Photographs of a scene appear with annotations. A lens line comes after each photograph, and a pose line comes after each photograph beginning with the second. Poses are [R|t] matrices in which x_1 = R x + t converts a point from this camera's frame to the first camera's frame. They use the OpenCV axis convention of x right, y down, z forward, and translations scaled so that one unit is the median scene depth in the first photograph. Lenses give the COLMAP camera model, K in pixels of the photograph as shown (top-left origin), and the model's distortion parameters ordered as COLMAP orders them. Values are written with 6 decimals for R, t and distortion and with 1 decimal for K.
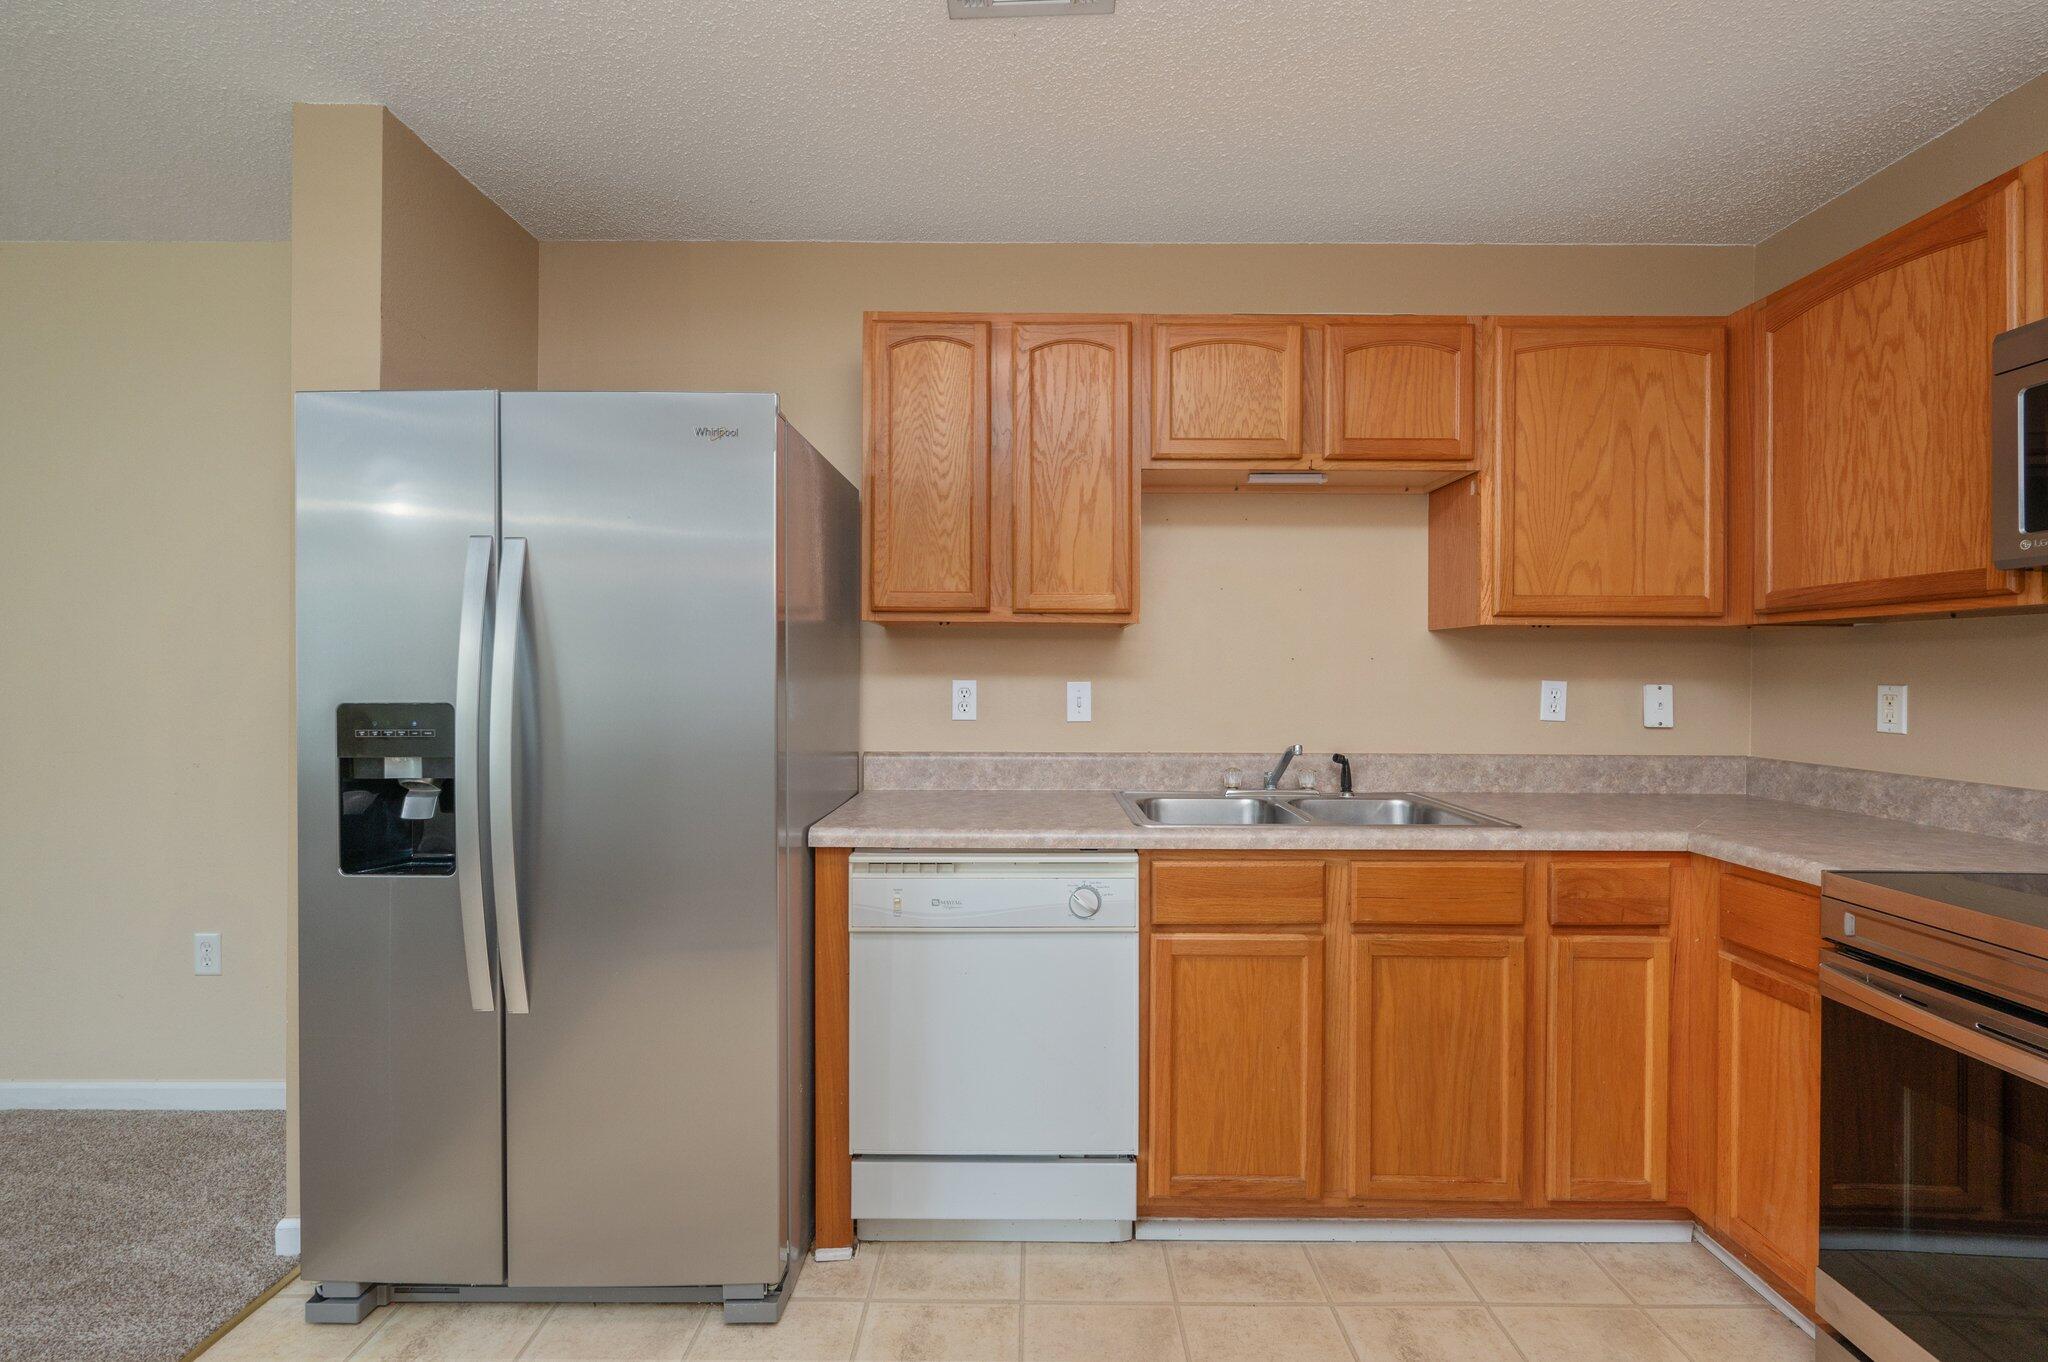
lens RADIAL K [[883.0, 0, 1024.0], [0, 883.0, 681.0], [0, 0, 1]] dist [-0.000559, 0.000016]
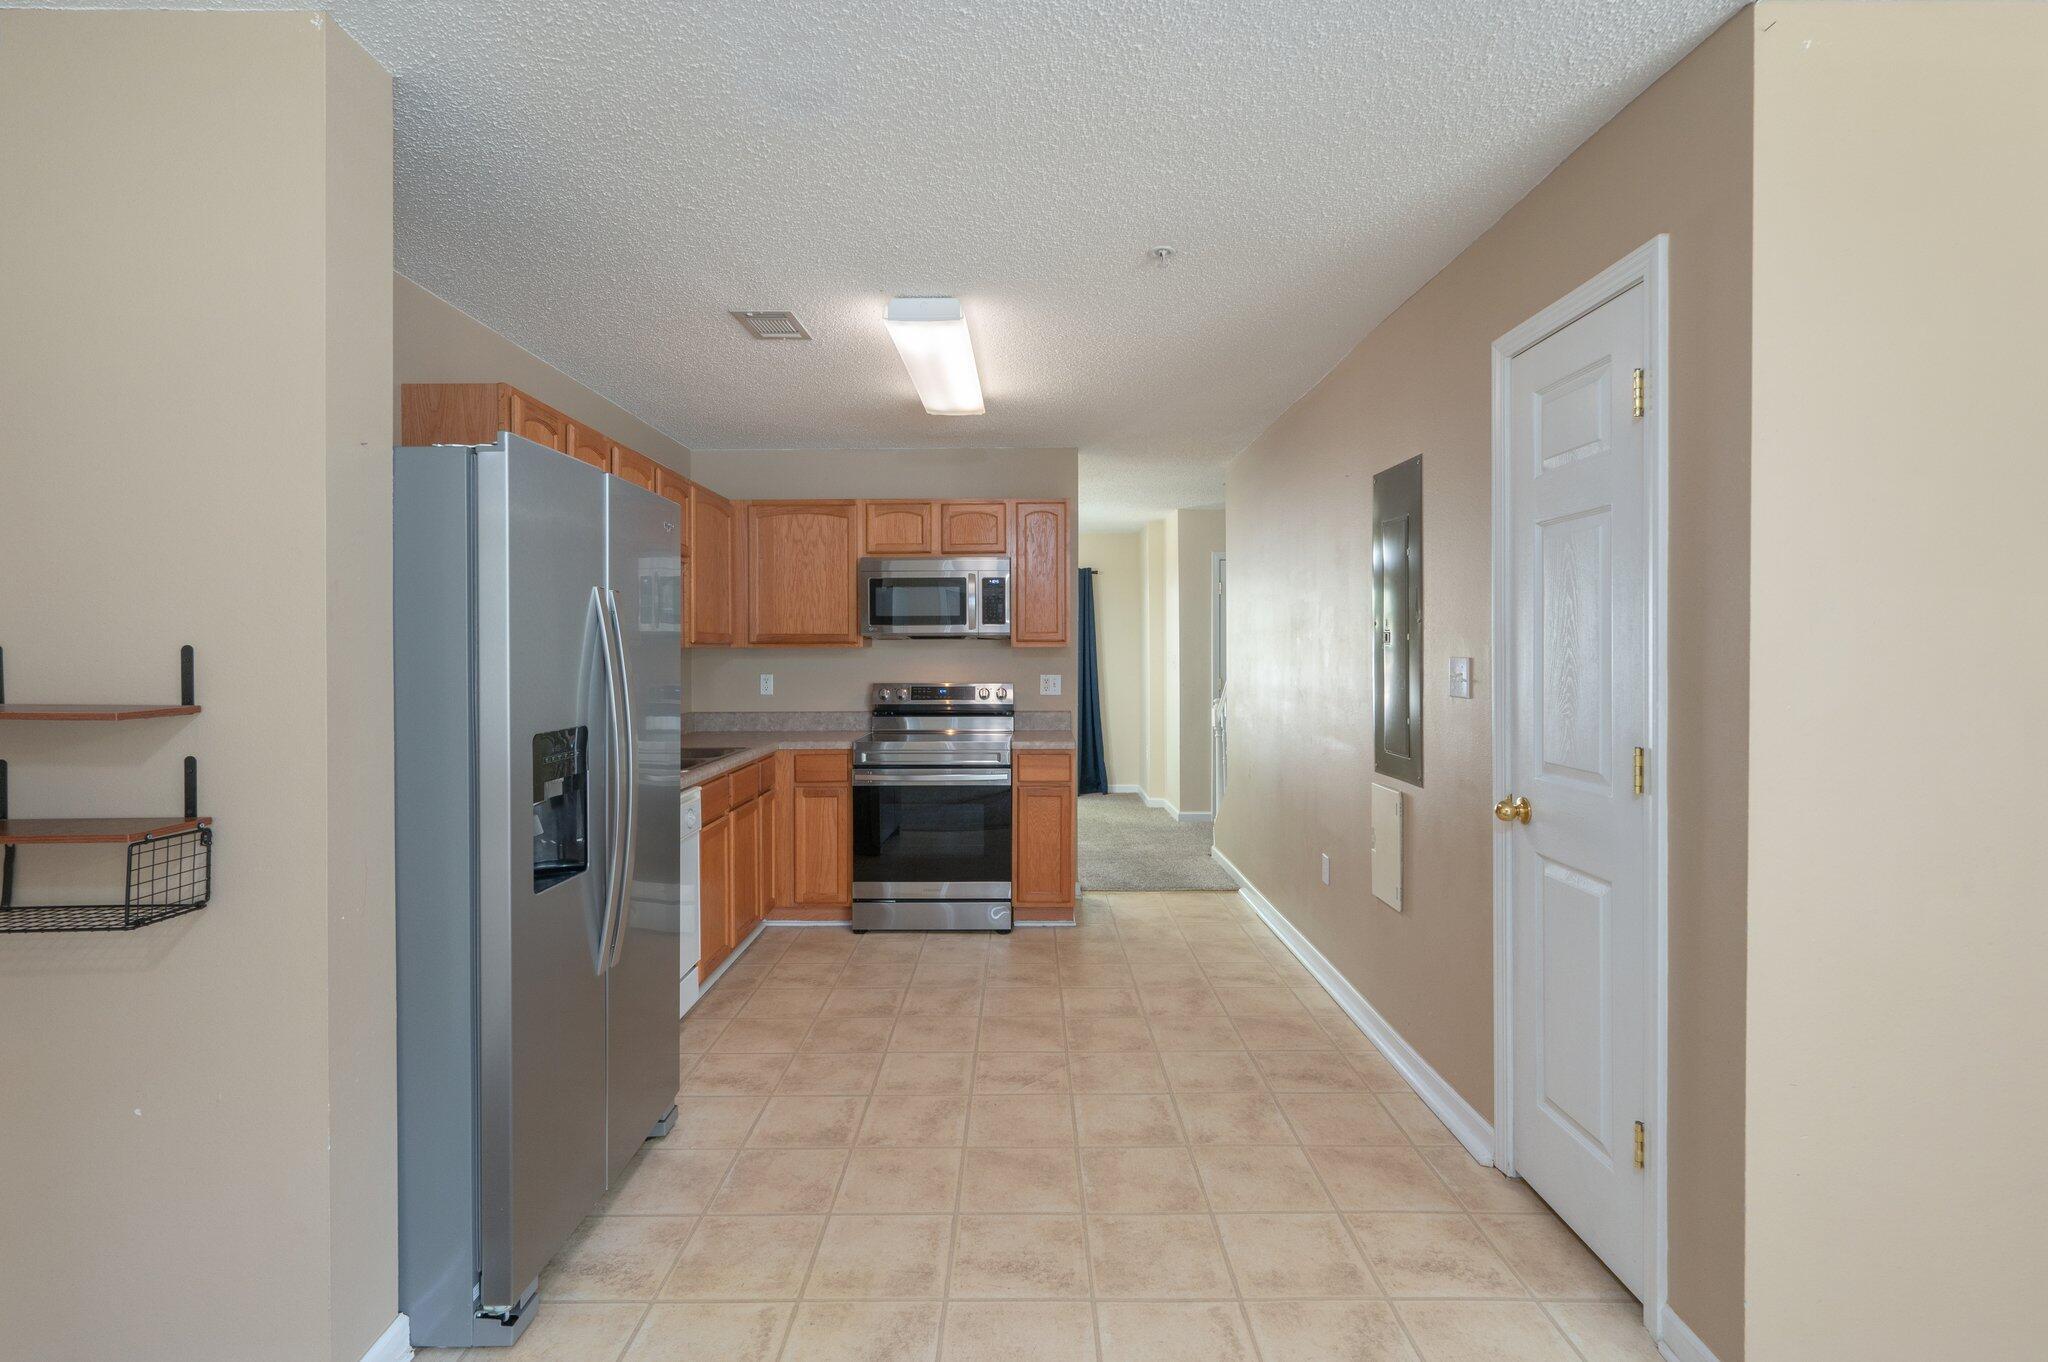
lens RADIAL K [[953.0, 0, 1023.3], [0, 953.0, 668.9], [0, 0, 1]] dist [-0.000466, 0.000013]
pose [[-0.000840, -0.022594, 0.999744, -1.704470], [0.014078, 0.999645, 0.022604, -0.062277], [-0.999901, 0.014094, -0.000521, 0.358618]]
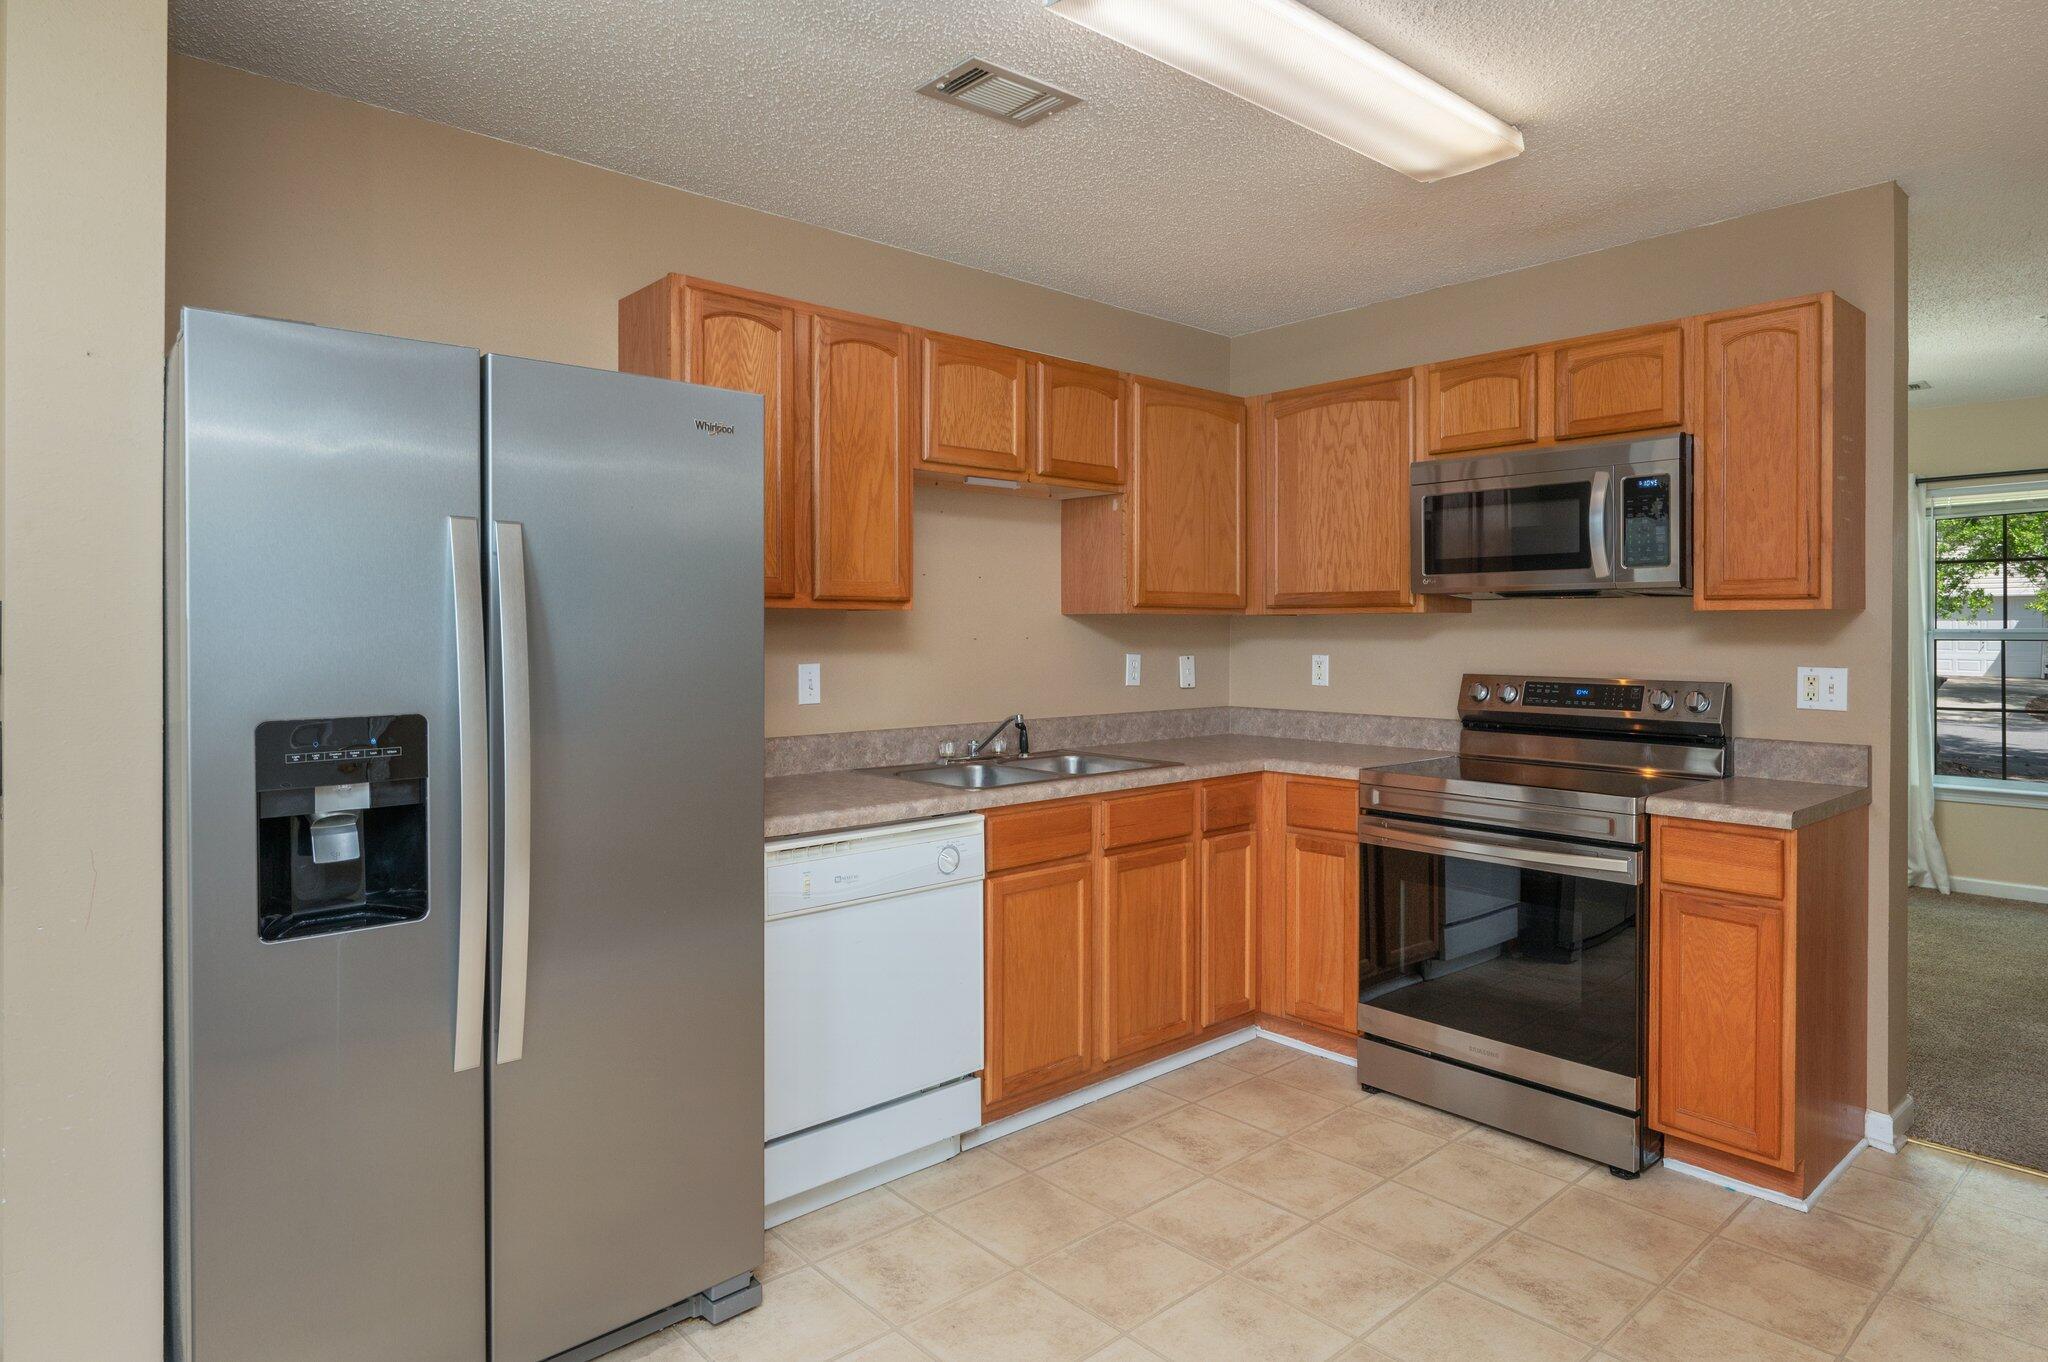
lens RADIAL K [[1165.5, 0, 1024.2], [0, 1165.5, 648.7], [0, 0, 1]] dist [-0.000940, -0.000582]
pose [[0.740441, -0.015370, 0.671945, -0.856293], [0.010310, 0.999881, 0.011511, -0.038698], [-0.672042, -0.001595, 0.740512, -0.180747]]
